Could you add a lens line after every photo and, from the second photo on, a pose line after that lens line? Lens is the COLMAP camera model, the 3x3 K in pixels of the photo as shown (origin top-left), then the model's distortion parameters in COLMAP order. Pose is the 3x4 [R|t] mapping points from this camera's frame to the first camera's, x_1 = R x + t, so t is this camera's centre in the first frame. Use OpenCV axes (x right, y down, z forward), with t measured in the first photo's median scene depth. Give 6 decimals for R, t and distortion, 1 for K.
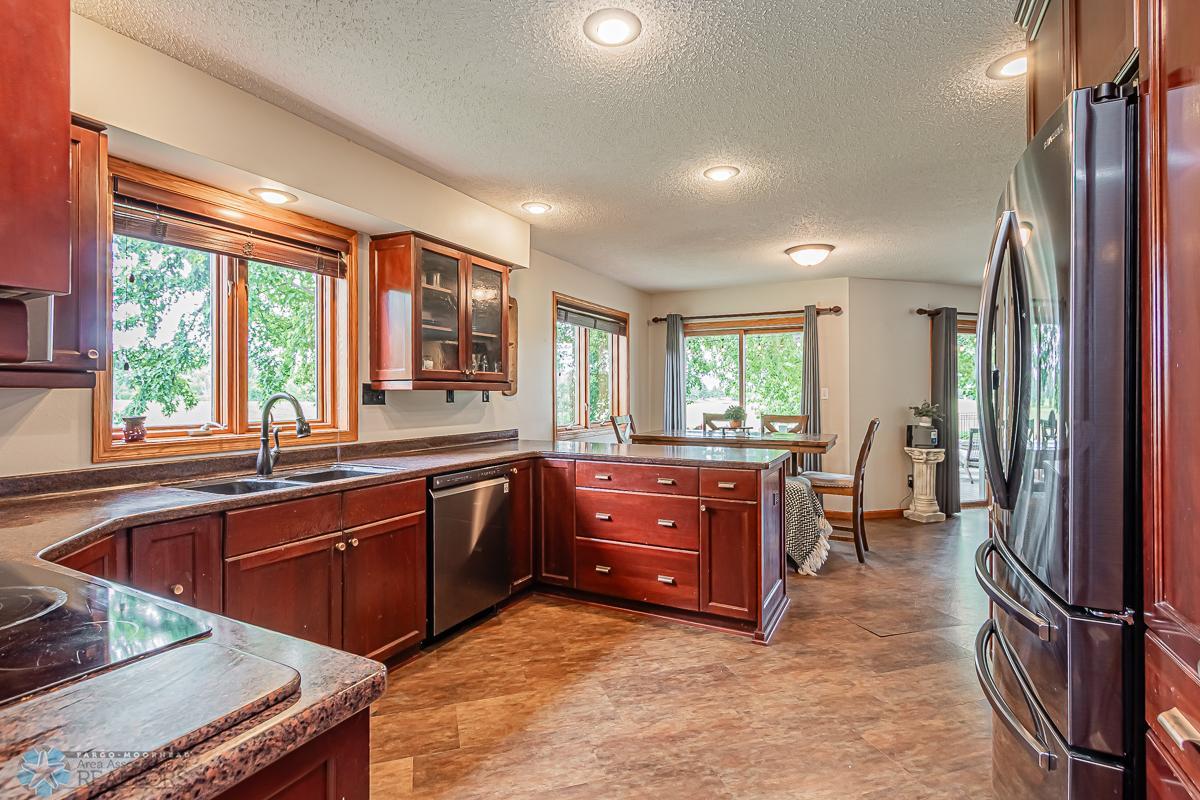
lens RADIAL K [[567.3, 0, 593.4], [0, 567.3, 393.8], [0, 0, 1]] dist [-0.005314, 0.000737]
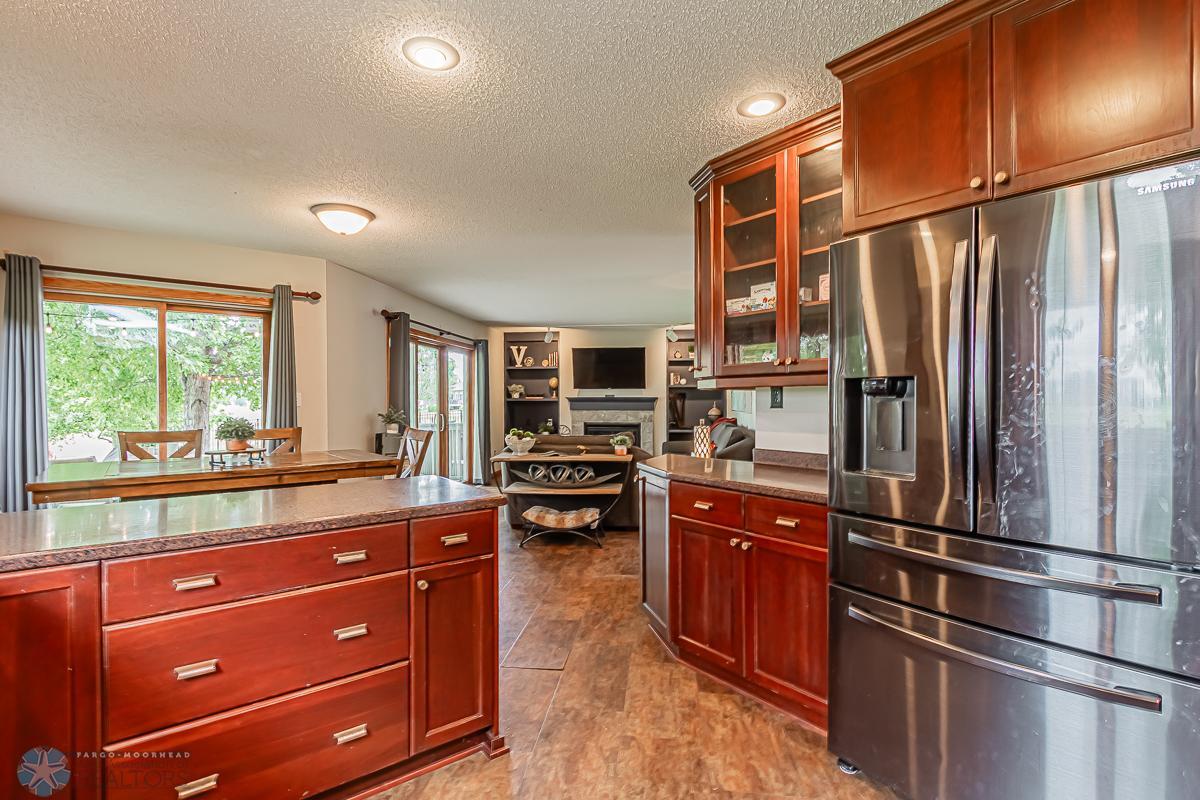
lens RADIAL K [[567.3, 0, 599.6], [0, 567.3, 403.9], [0, 0, 1]] dist [-0.005314, 0.000737]
pose [[0.418267, -0.005709, 0.908306, -0.269235], [0.000589, 0.999982, 0.006013, 0.003276], [-0.908324, -0.001980, 0.418263, 0.552827]]
